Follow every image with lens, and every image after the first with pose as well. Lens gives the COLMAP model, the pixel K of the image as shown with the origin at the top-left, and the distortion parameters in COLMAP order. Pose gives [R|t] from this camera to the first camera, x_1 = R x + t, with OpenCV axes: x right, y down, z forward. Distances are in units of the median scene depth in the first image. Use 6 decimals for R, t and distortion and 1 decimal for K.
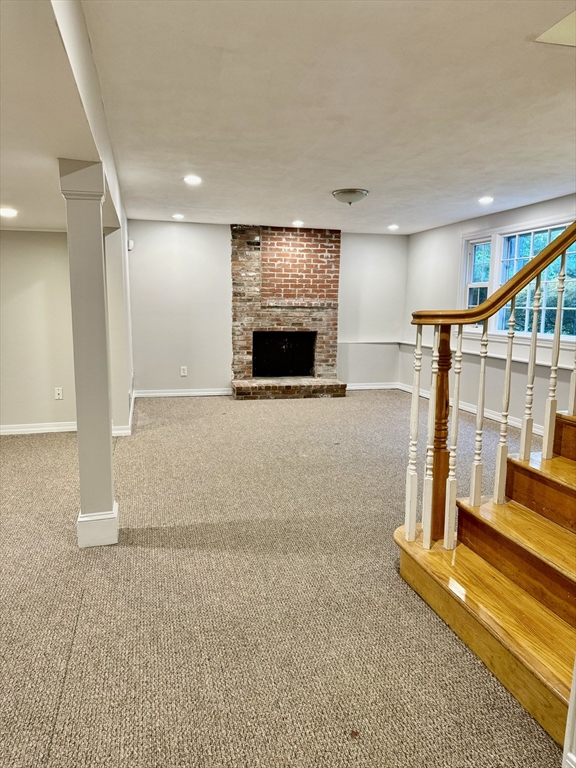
lens RADIAL K [[548.8, 0, 268.3], [0, 548.8, 394.5], [0, 0, 1]] dist [0.061137, -0.073763]
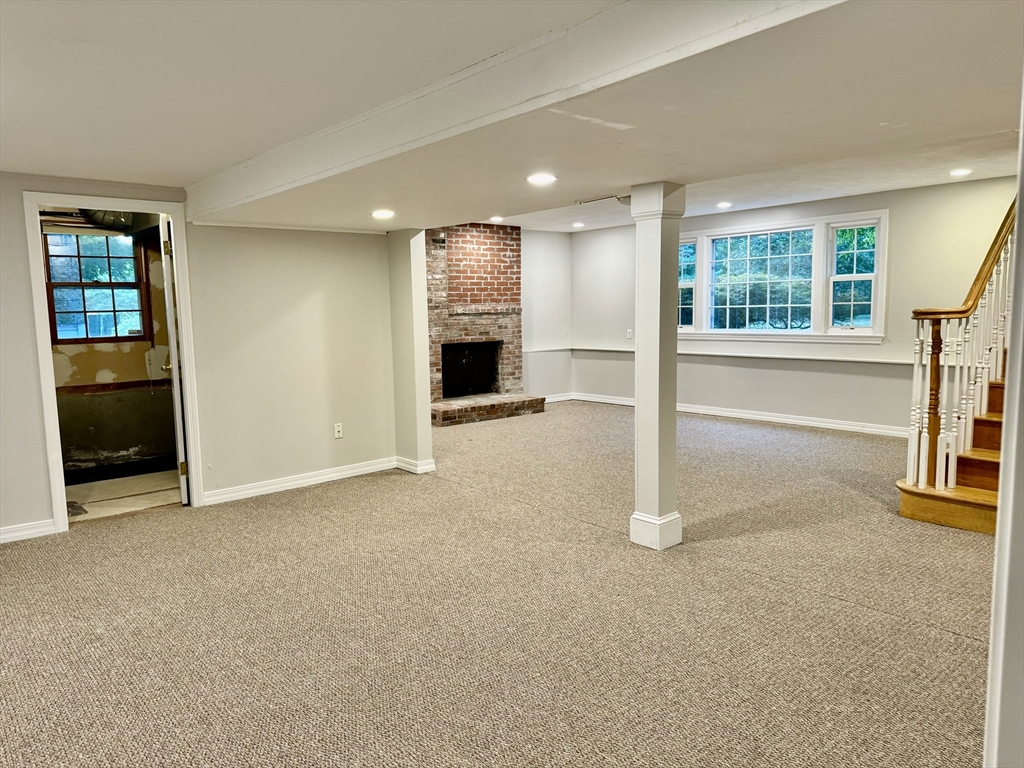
lens RADIAL K [[731.7, 0, 508.7], [0, 731.7, 402.8], [0, 0, 1]] dist [0.061137, -0.073763]
pose [[0.897134, -0.087445, 0.433017, -0.438121], [0.102031, 0.994726, -0.010510, -0.003938], [-0.429815, 0.053610, 0.901324, -0.047008]]
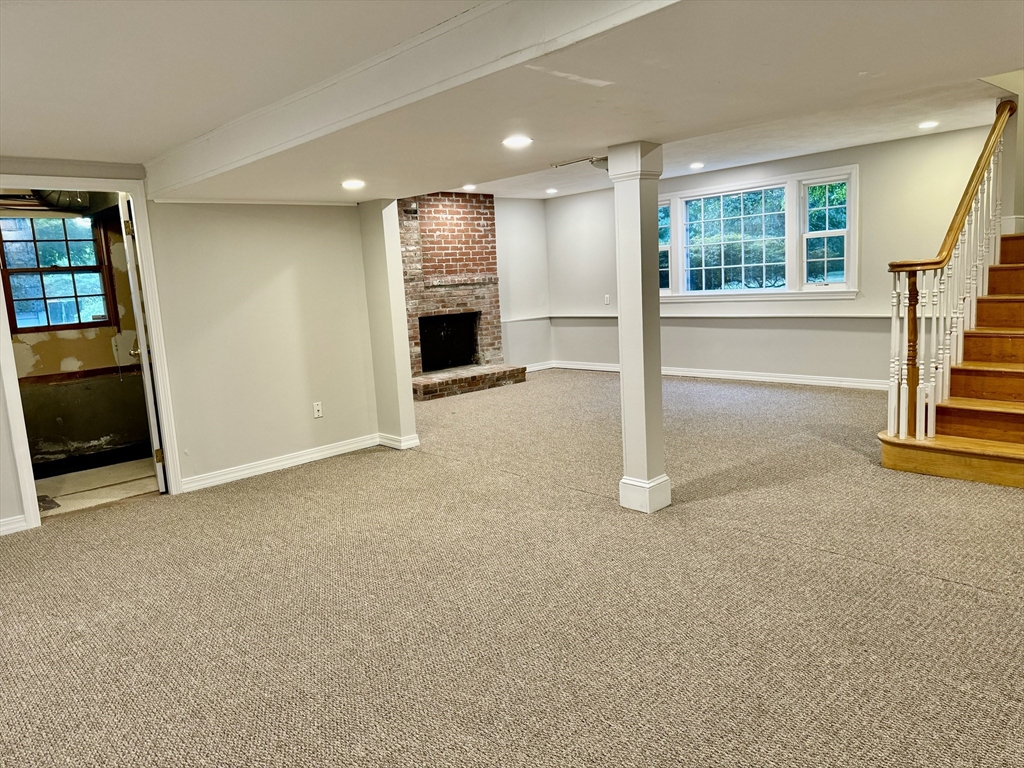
lens RADIAL K [[731.7, 0, 521.4], [0, 731.7, 391.9], [0, 0, 1]] dist [0.061137, -0.073763]
pose [[0.871152, -0.138939, 0.470945, -0.438489], [0.146765, 0.988963, 0.020281, -0.003816], [-0.468565, 0.051450, 0.881929, -0.038478]]
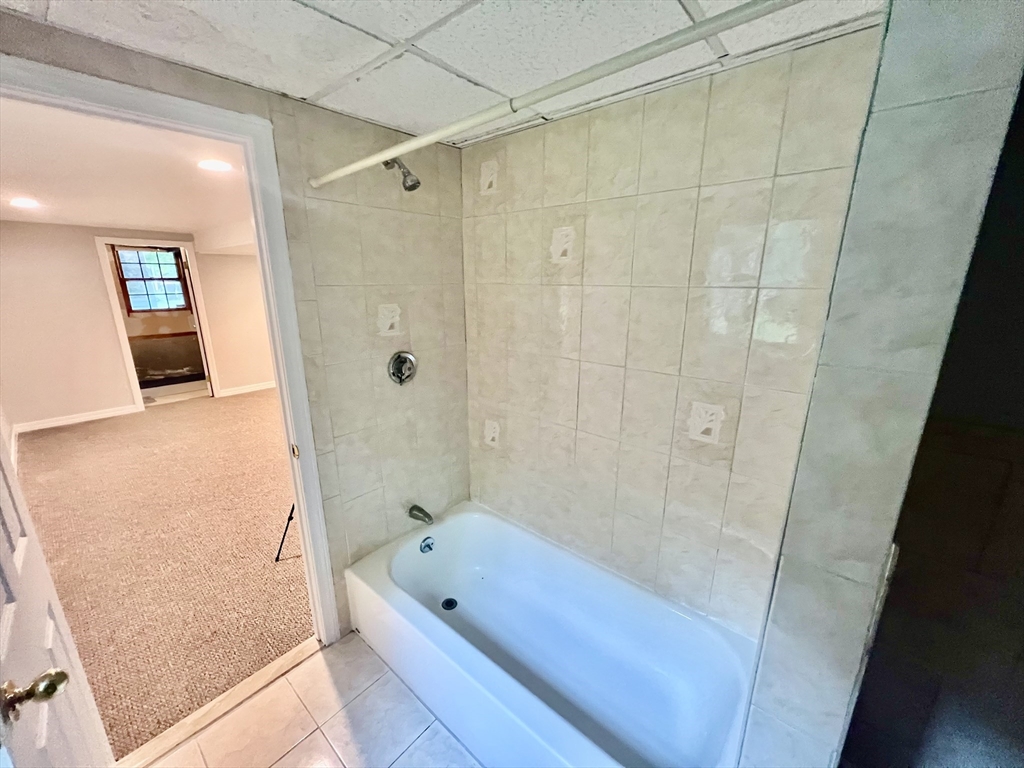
lens RADIAL K [[409.0, 0, 514.2], [0, 409.0, 393.9], [0, 0, 1]] dist [0.000496, 0.000039]
pose [[0.812870, -0.172097, 0.556439, -0.380816], [0.106685, 0.983181, 0.148231, -0.005746], [-0.572591, -0.061129, 0.817559, -0.254129]]
